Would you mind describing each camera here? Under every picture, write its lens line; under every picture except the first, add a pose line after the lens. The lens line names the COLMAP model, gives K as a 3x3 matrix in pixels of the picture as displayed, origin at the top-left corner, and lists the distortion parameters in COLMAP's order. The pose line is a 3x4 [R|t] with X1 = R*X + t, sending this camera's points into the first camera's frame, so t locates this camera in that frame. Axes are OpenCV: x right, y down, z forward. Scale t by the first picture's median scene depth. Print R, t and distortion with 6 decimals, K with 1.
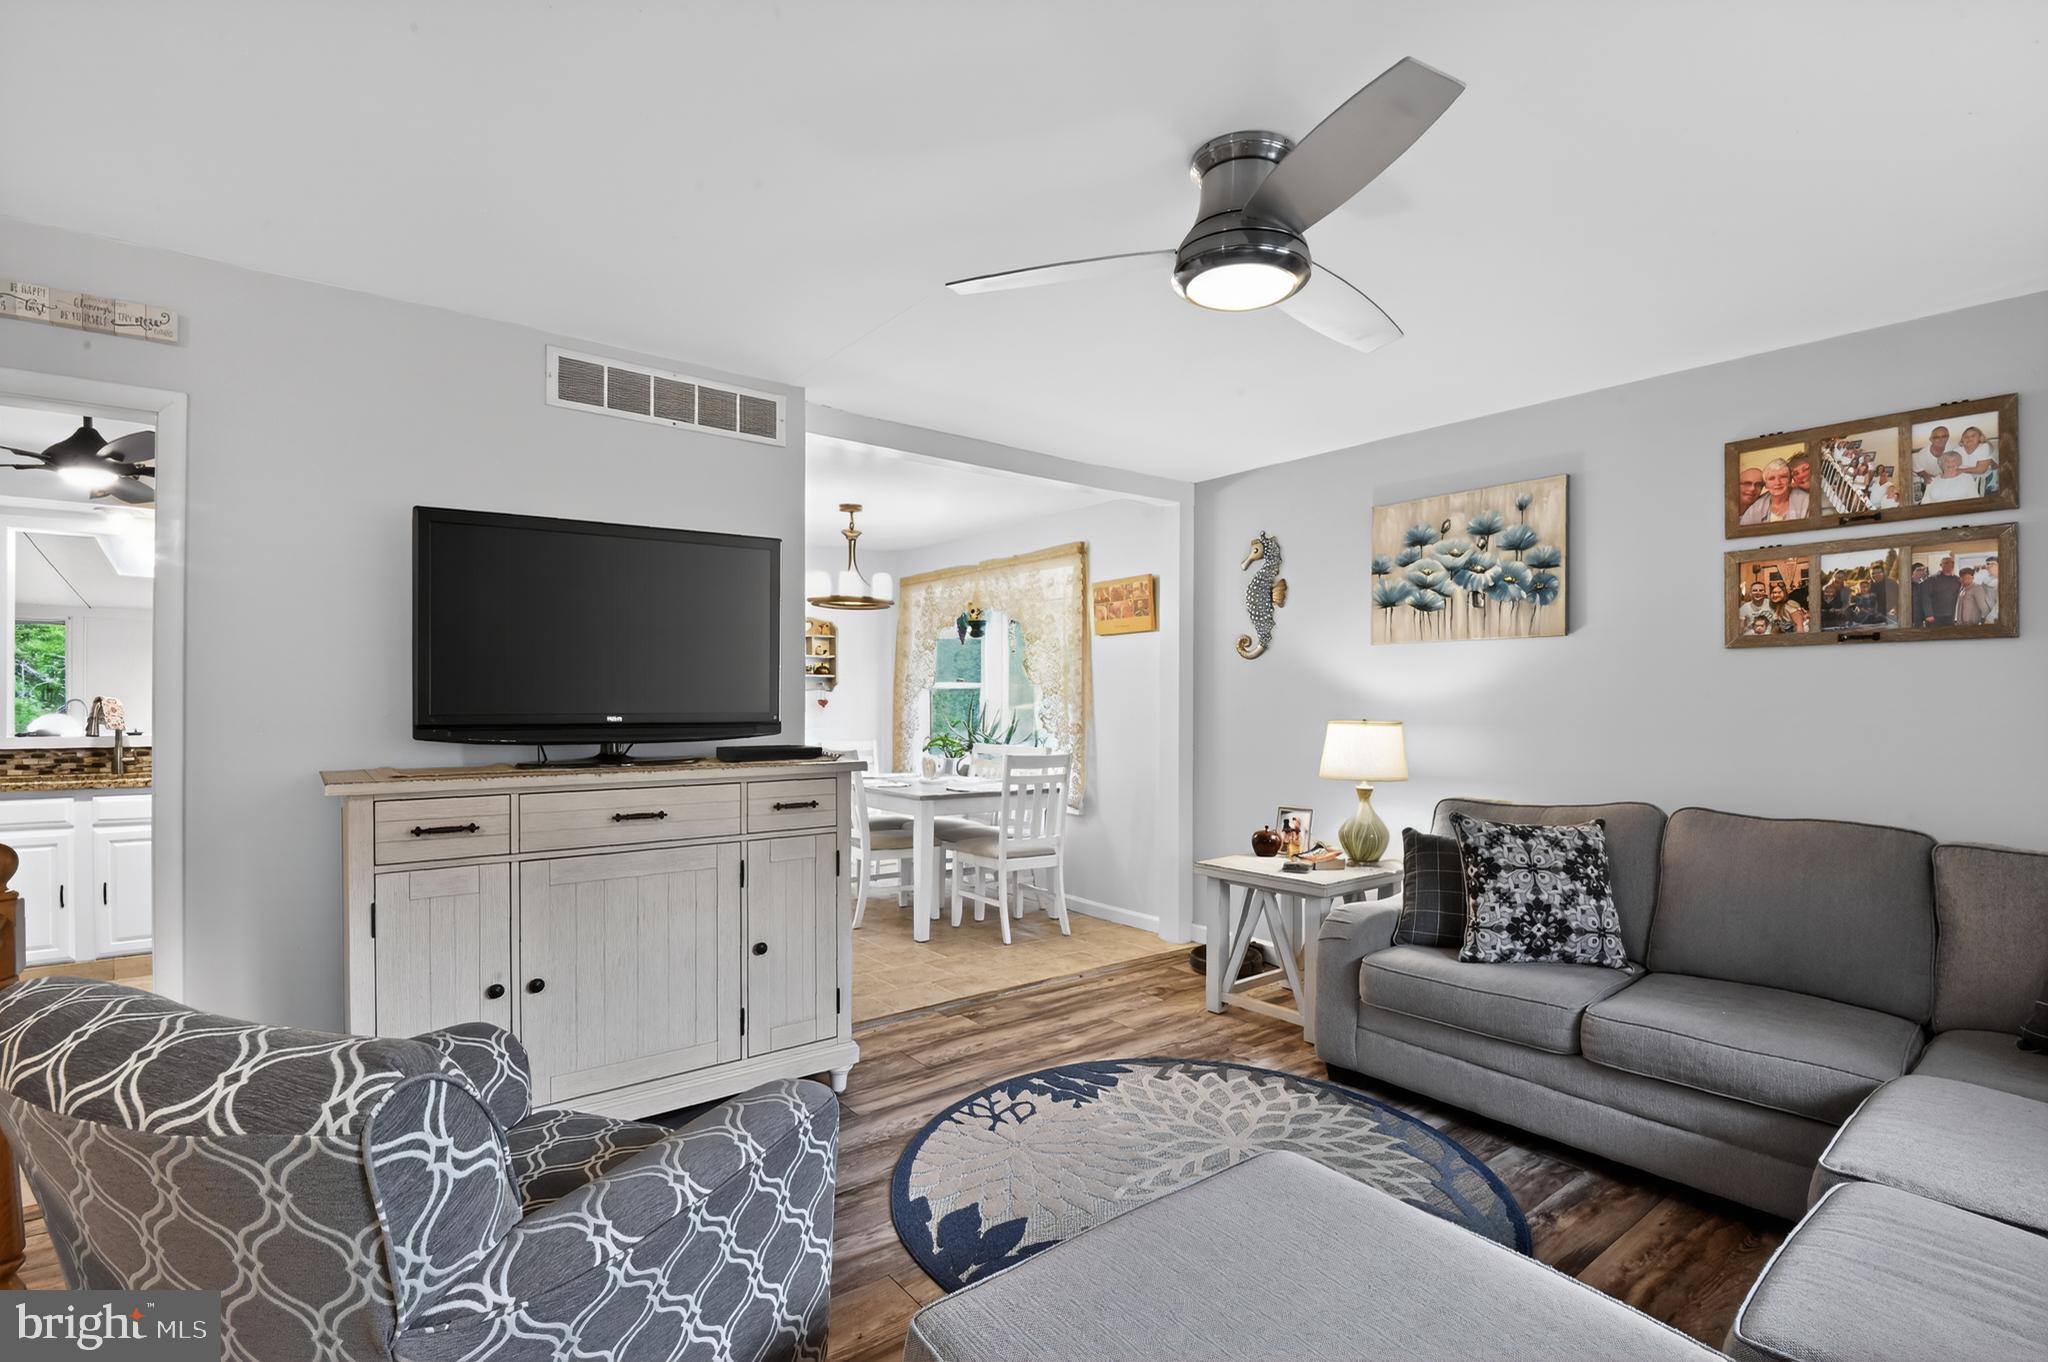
lens RADIAL K [[955.8, 0, 1032.4], [0, 955.8, 705.9], [0, 0, 1]] dist [-0.018260, -0.000123]
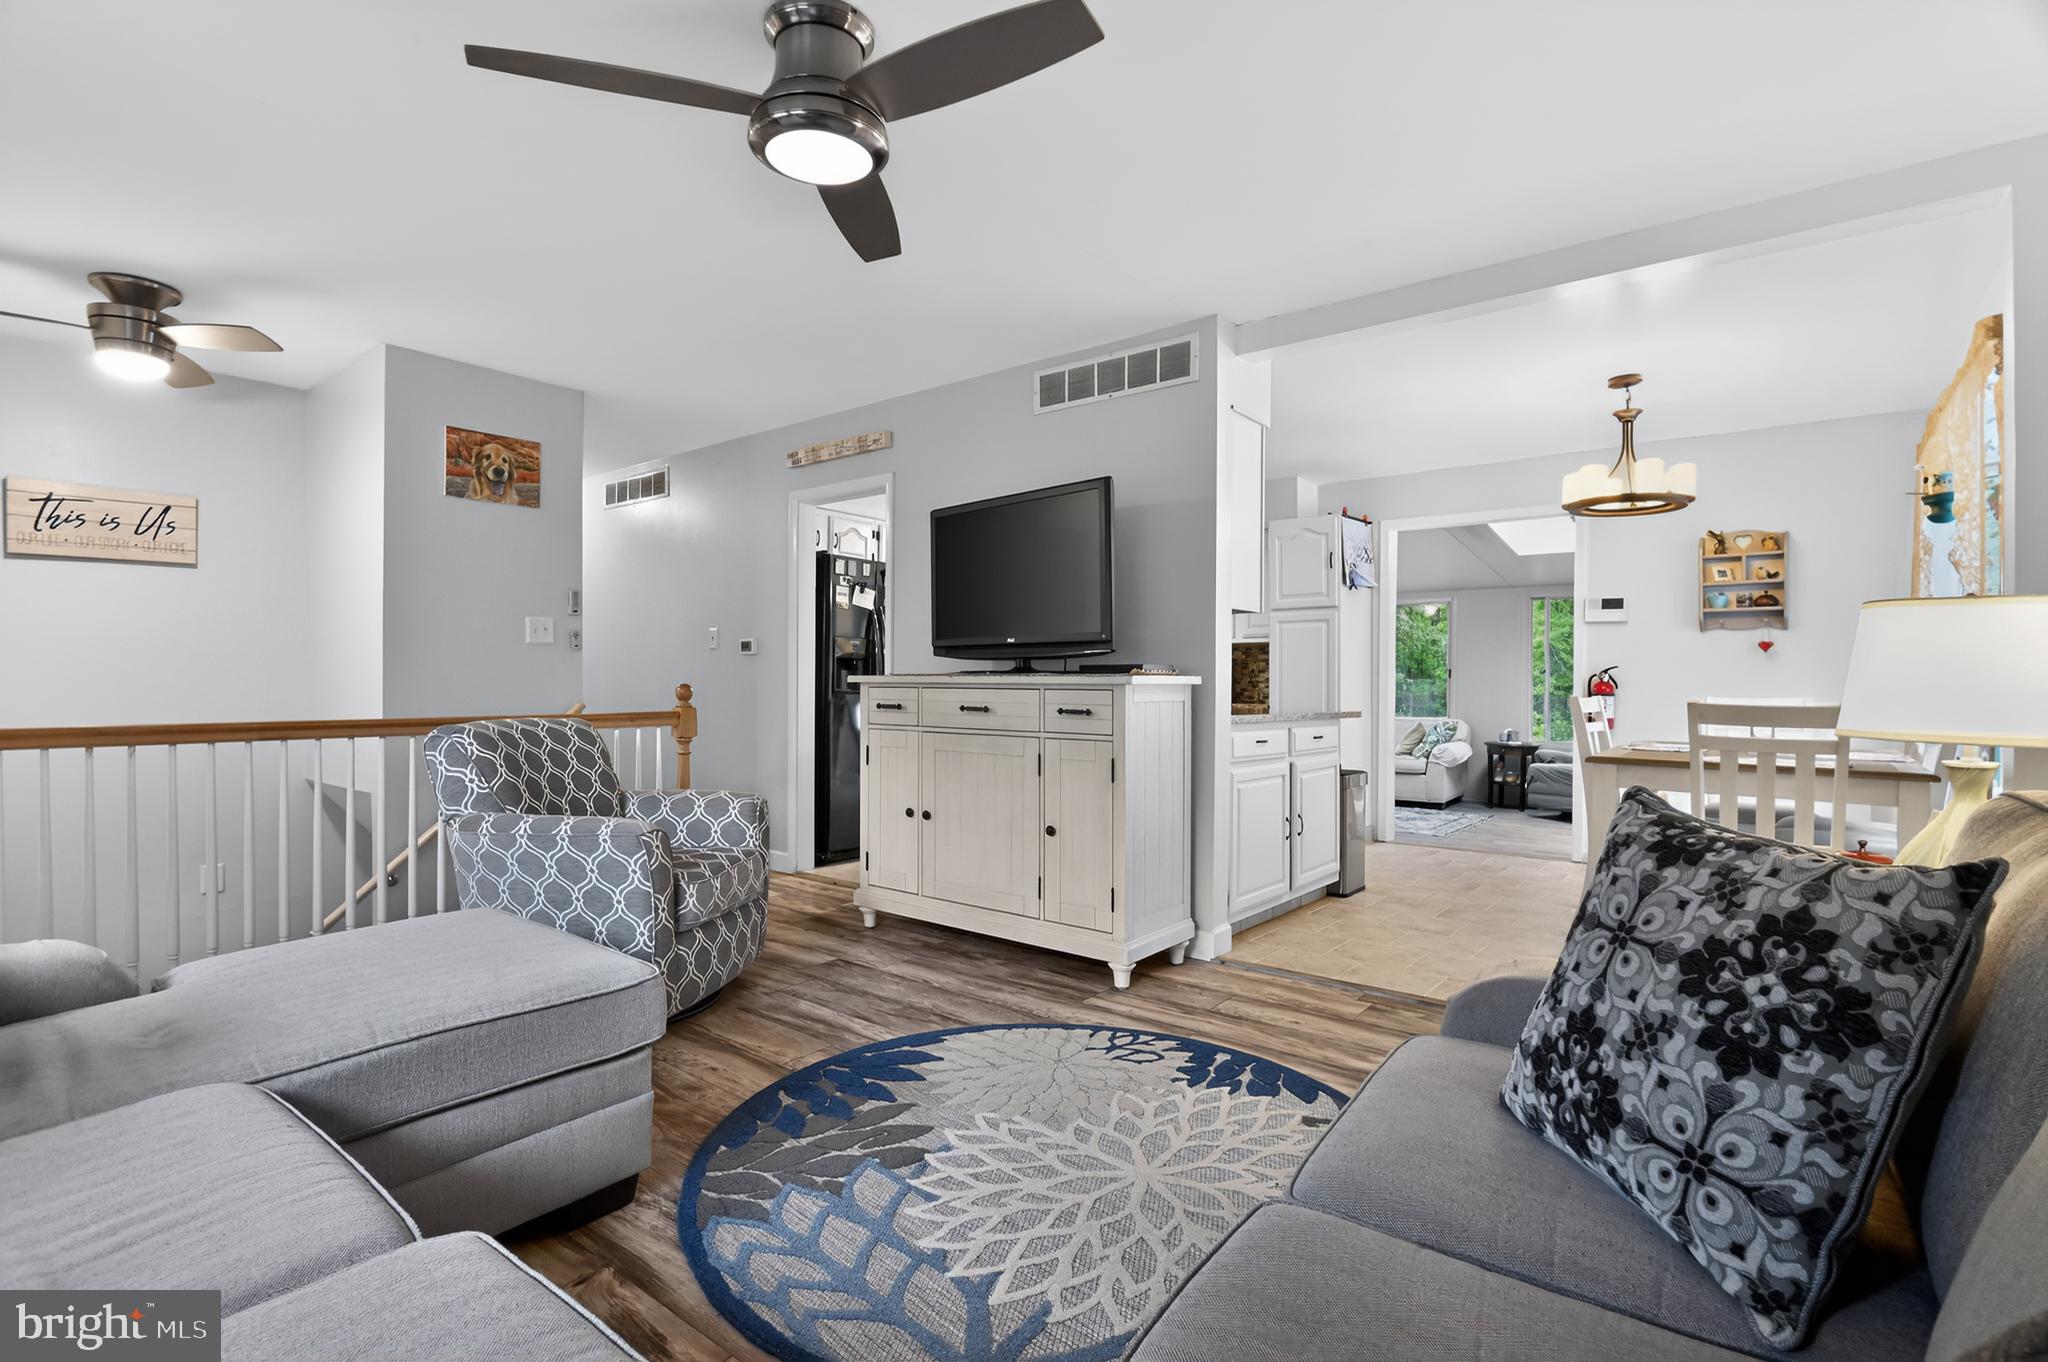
lens RADIAL K [[960.4, 0, 994.5], [0, 960.4, 685.2], [0, 0, 1]] dist [-0.016534, -0.000046]
pose [[0.208293, 0.003491, -0.978060, 0.819252], [-0.009846, 0.999950, 0.001473, 0.070219], [0.978017, 0.009323, 0.208317, 0.650406]]
